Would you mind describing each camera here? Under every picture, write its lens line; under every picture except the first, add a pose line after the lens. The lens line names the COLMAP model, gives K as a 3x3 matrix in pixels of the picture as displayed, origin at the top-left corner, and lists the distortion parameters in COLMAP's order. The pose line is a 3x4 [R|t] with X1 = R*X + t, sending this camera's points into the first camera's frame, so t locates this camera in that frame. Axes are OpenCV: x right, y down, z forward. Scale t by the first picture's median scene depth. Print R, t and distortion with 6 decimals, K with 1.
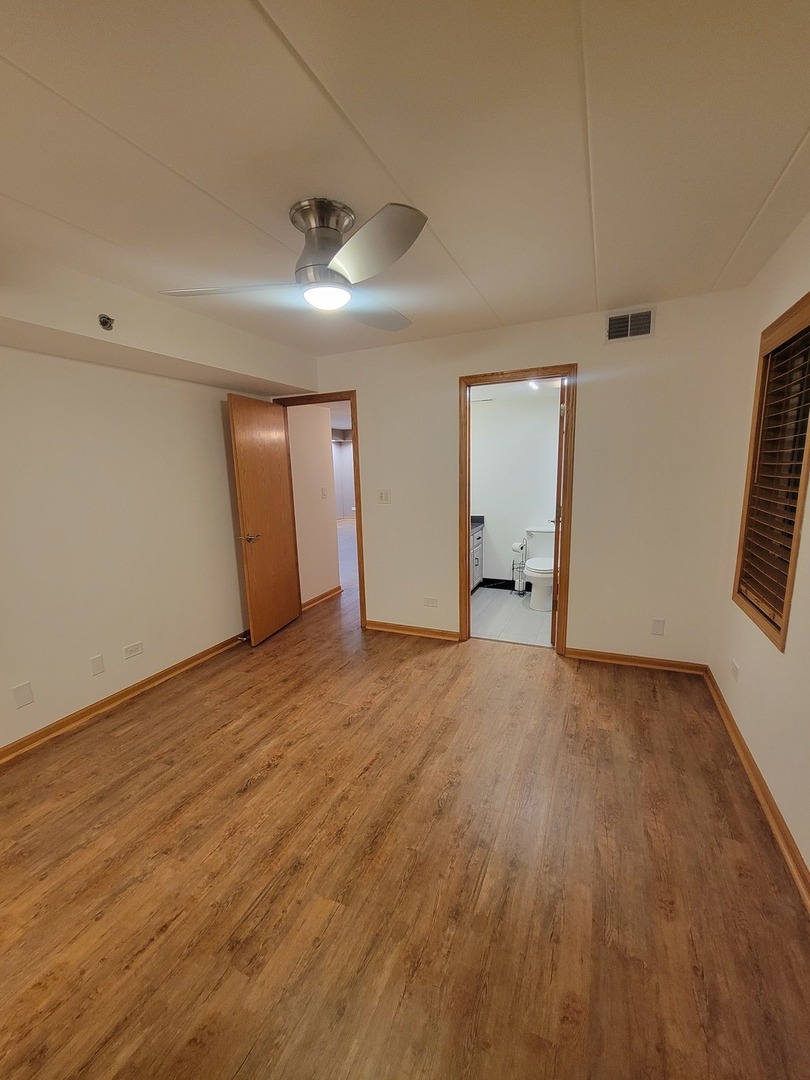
lens RADIAL K [[435.3, 0, 406.4], [0, 435.3, 541.6], [0, 0, 1]] dist [0.002287, 0.000361]
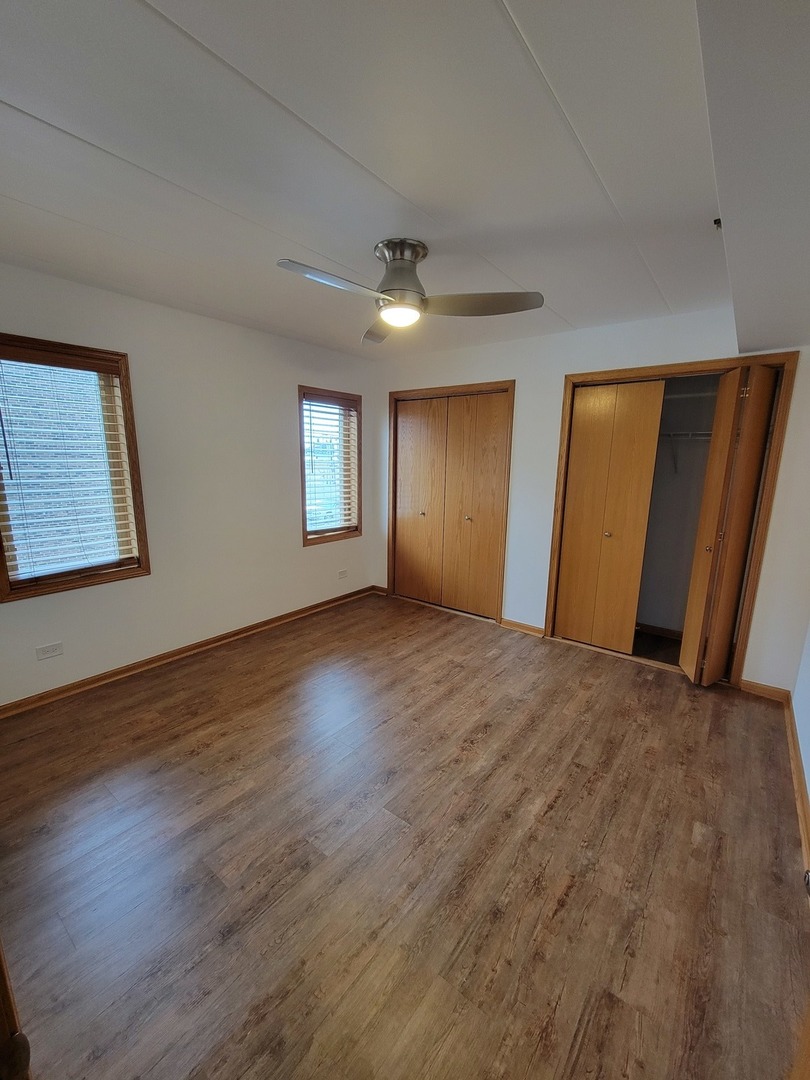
lens RADIAL K [[435.3, 0, 402.1], [0, 435.3, 543.3], [0, 0, 1]] dist [0.002287, 0.000361]
pose [[-0.968698, -0.031682, 0.246212, -0.394665], [0.057858, 0.935693, 0.348039, -0.310795], [-0.241405, 0.351390, -0.904571, 1.820274]]
